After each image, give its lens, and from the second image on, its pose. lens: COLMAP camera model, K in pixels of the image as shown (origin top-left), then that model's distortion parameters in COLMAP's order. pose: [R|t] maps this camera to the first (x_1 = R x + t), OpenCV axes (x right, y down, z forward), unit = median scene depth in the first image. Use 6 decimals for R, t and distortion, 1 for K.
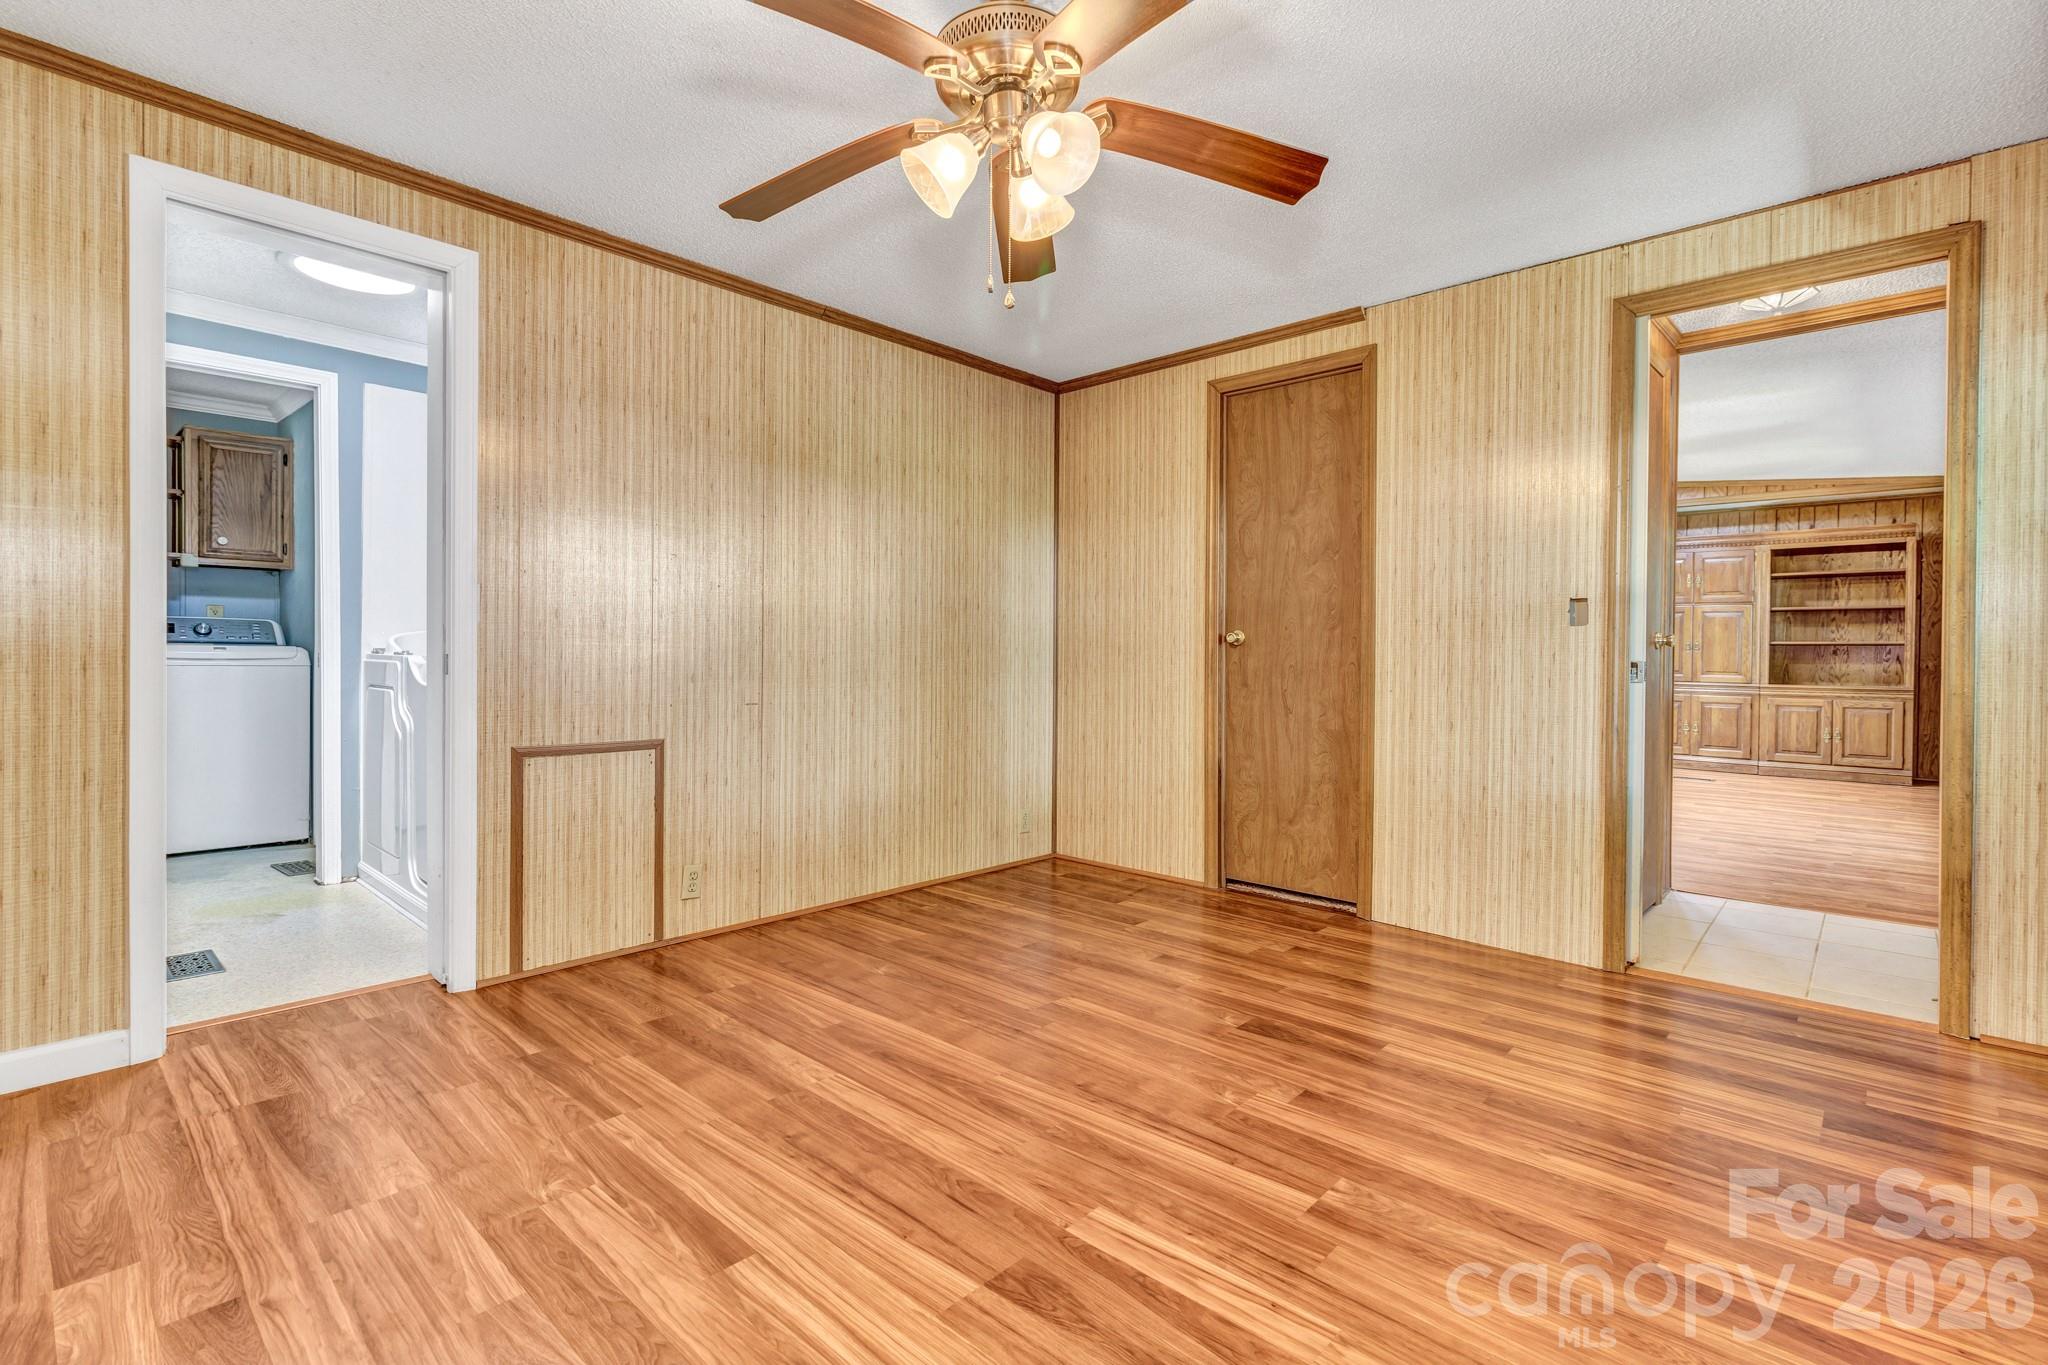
lens RADIAL K [[944.7, 0, 1030.5], [0, 944.7, 661.8], [0, 0, 1]] dist [0.002781, 0.000791]
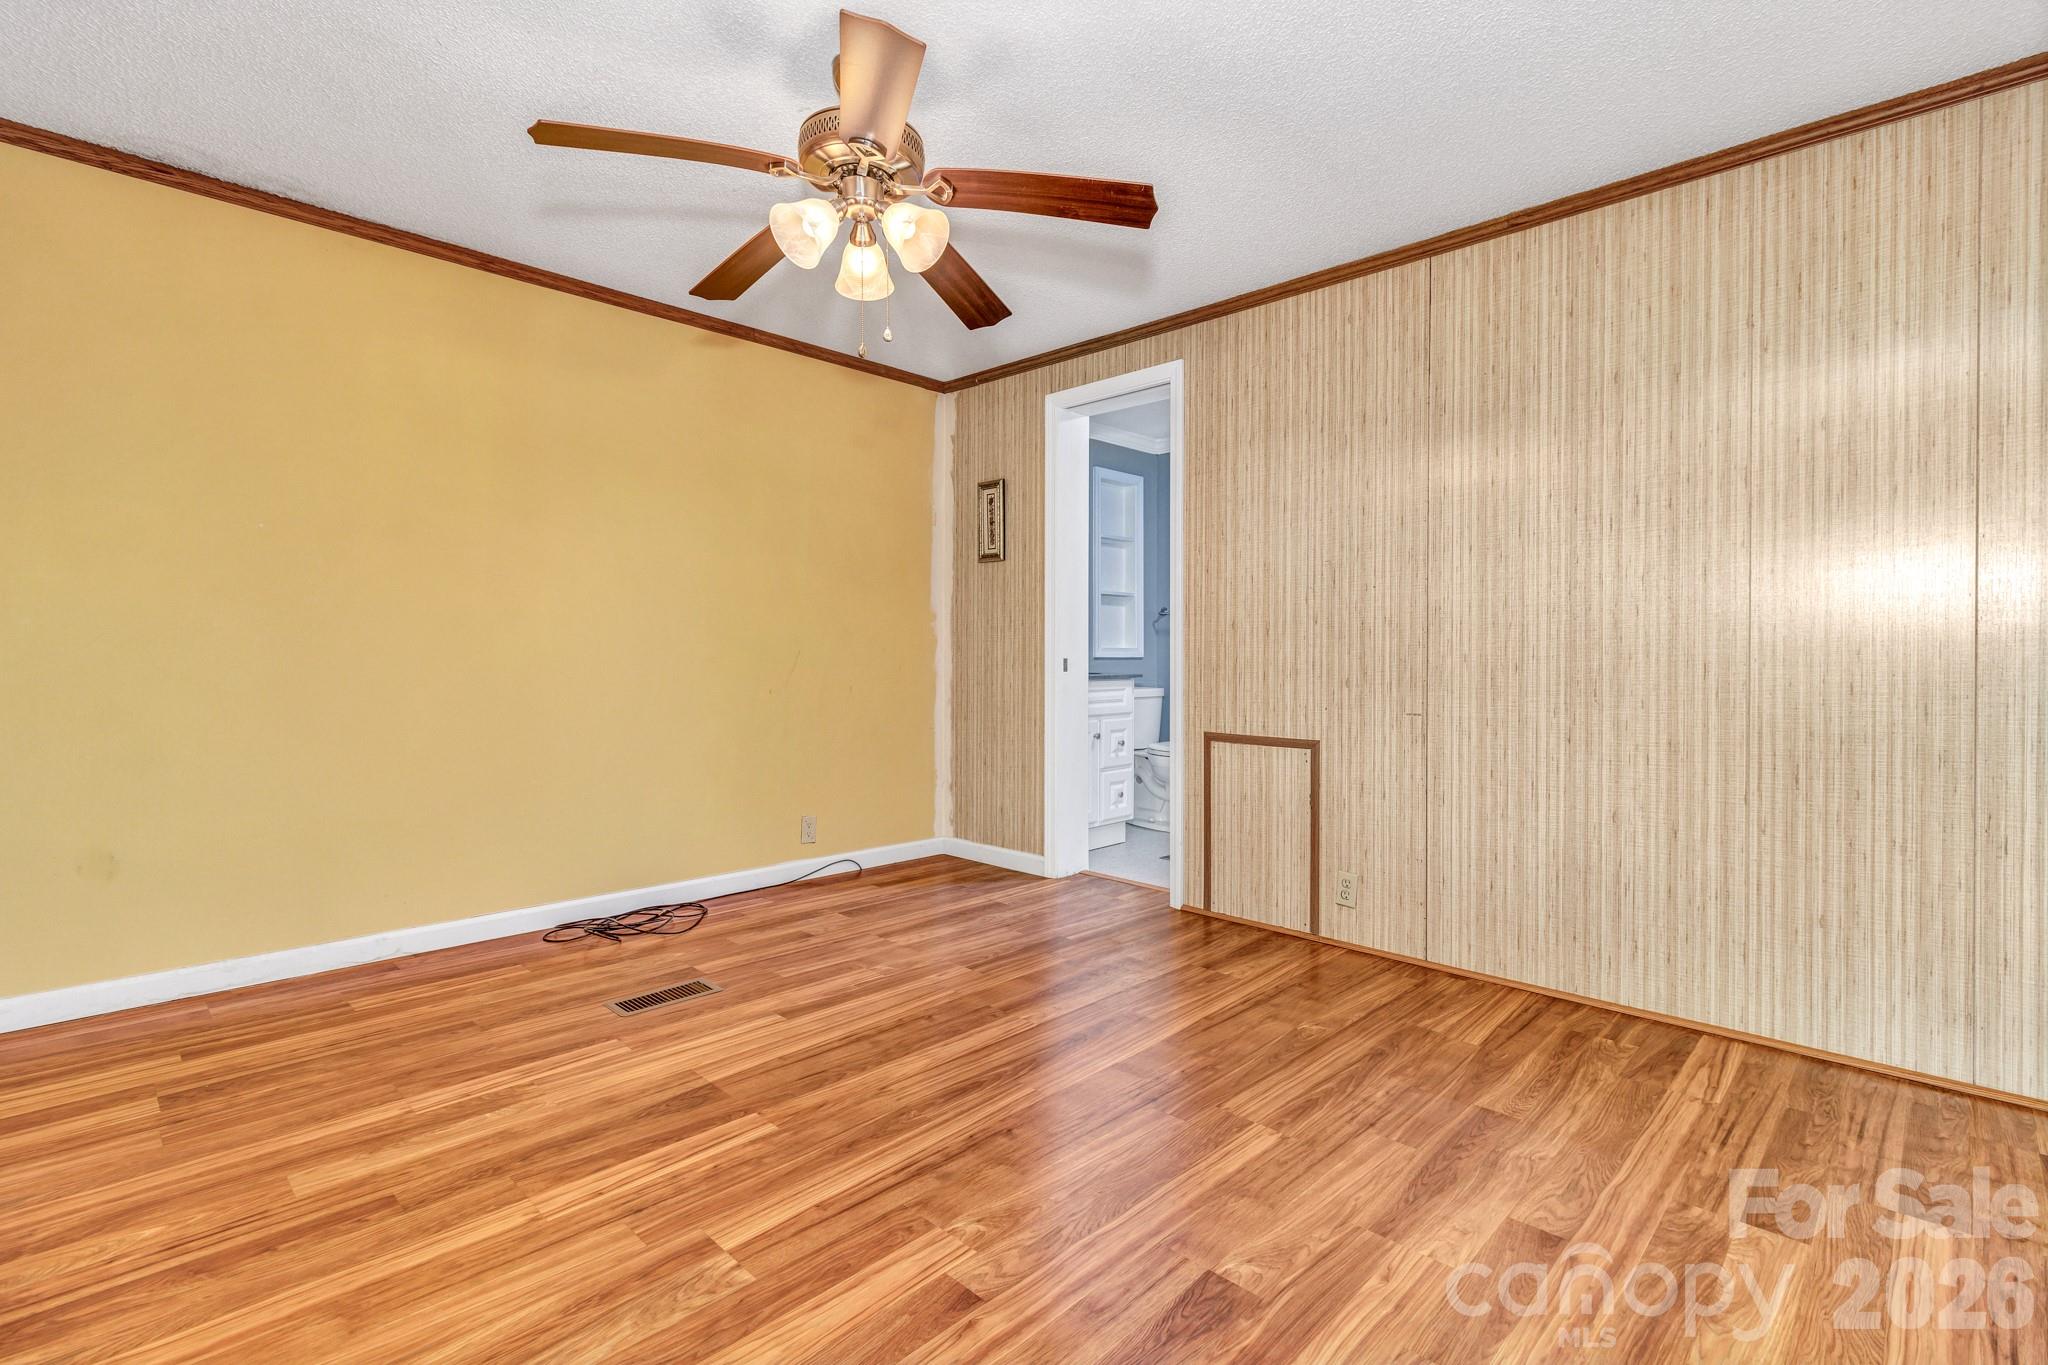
lens RADIAL K [[944.7, 0, 1030.5], [0, 944.7, 661.8], [0, 0, 1]] dist [0.002781, 0.000791]
pose [[-0.025953, -0.001589, -0.999662, 0.666618], [-0.012827, 0.999917, -0.001256, 0.000813], [0.999581, 0.012790, -0.025971, 0.724588]]
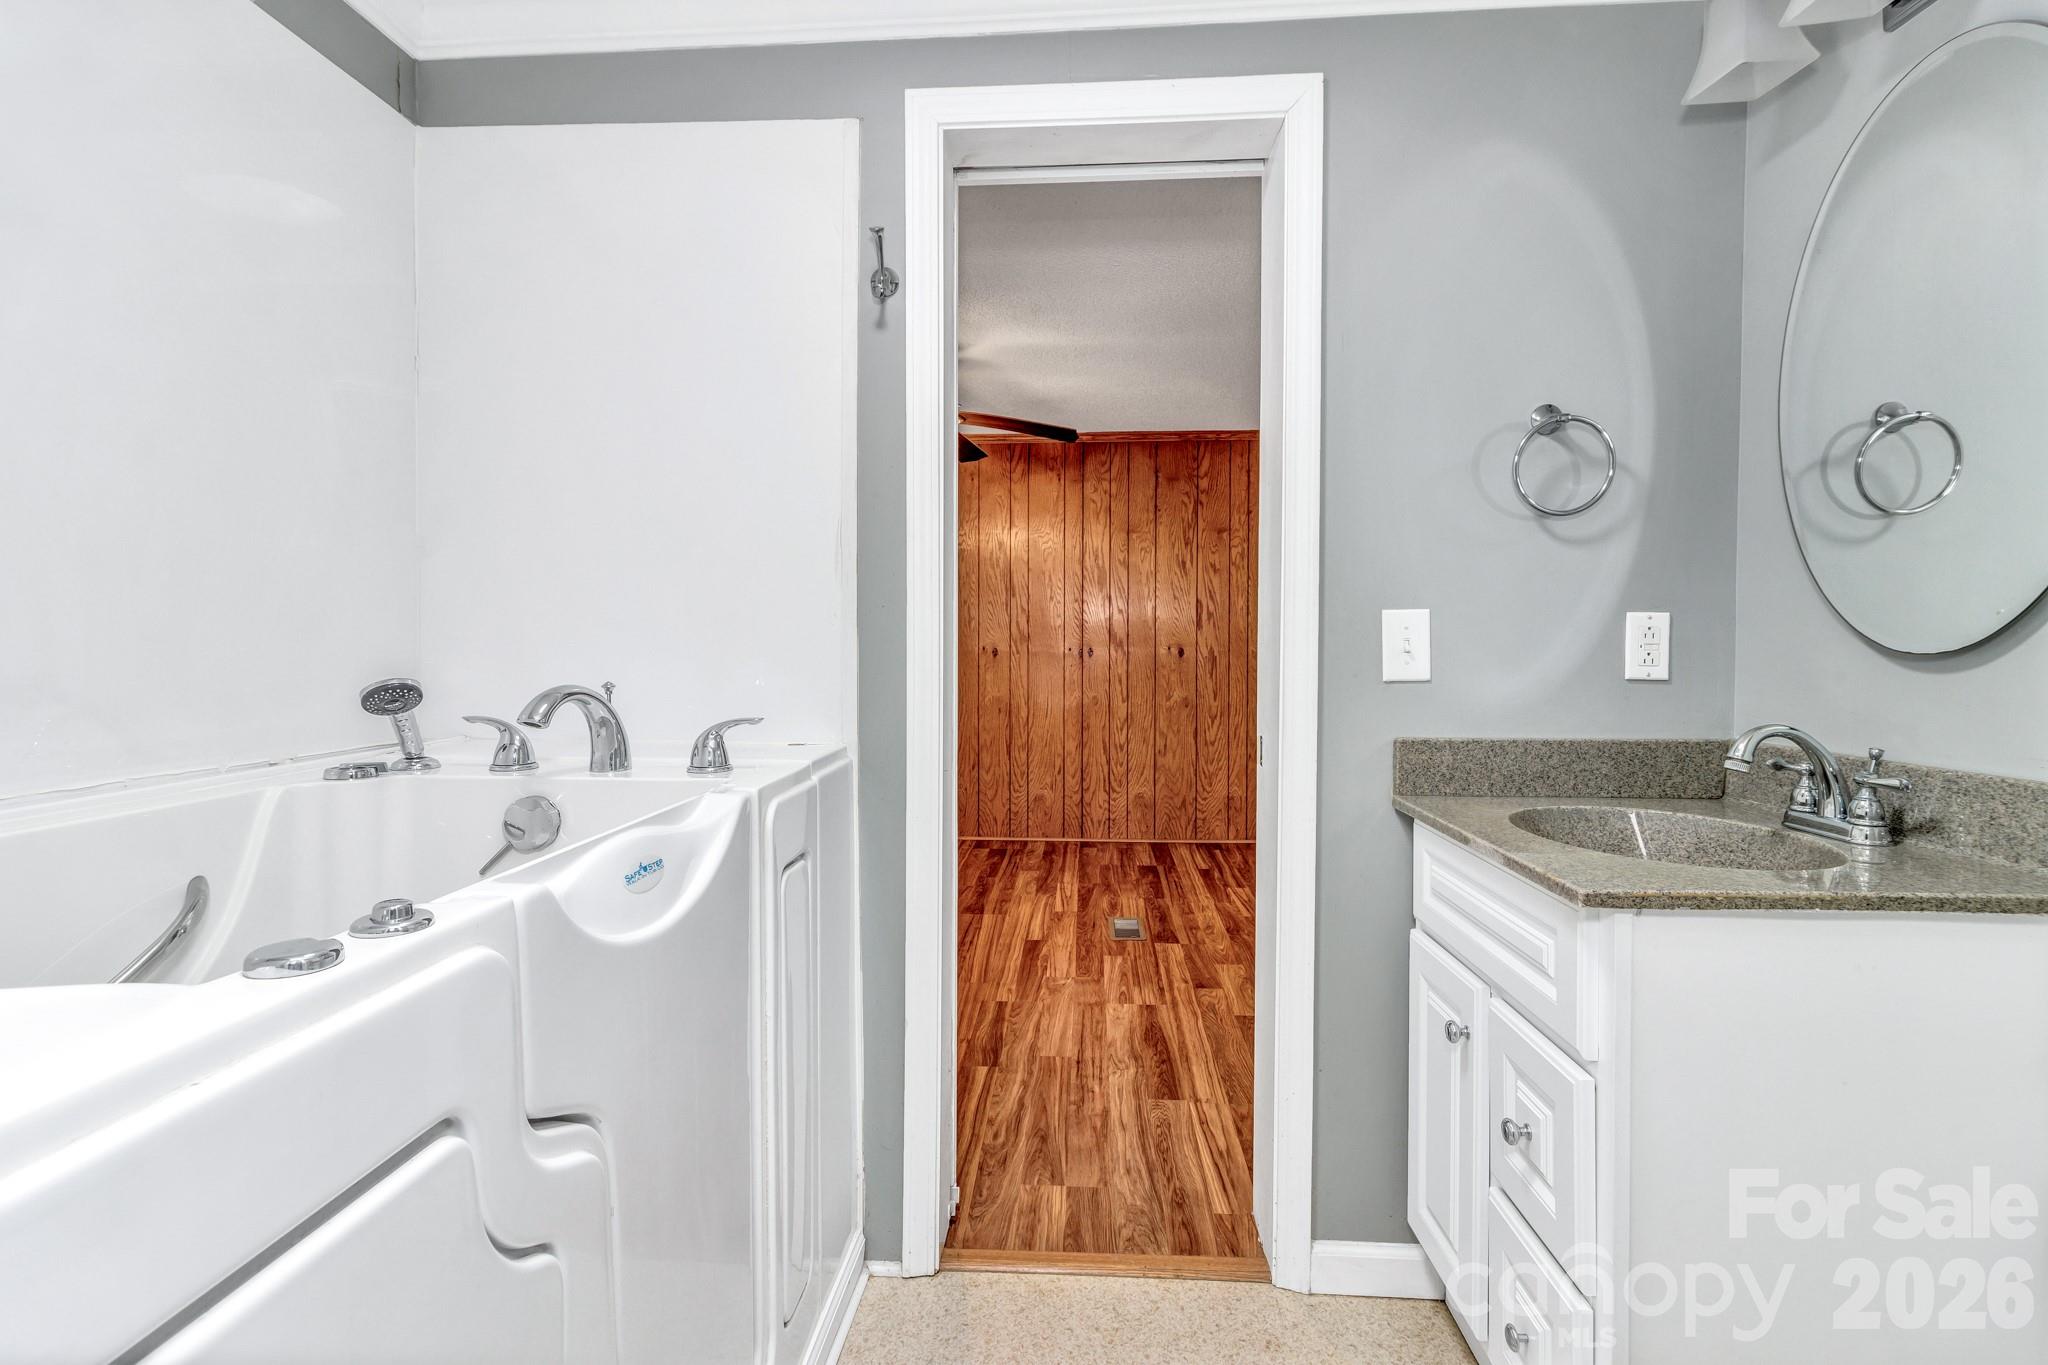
lens RADIAL K [[944.7, 0, 1030.5], [0, 944.7, 661.8], [0, 0, 1]] dist [0.002781, 0.000791]
pose [[-0.631810, -0.027689, 0.774629, -1.039570], [-0.000497, 0.999376, 0.035317, -0.071834], [-0.775123, 0.021929, -0.631429, 1.220855]]
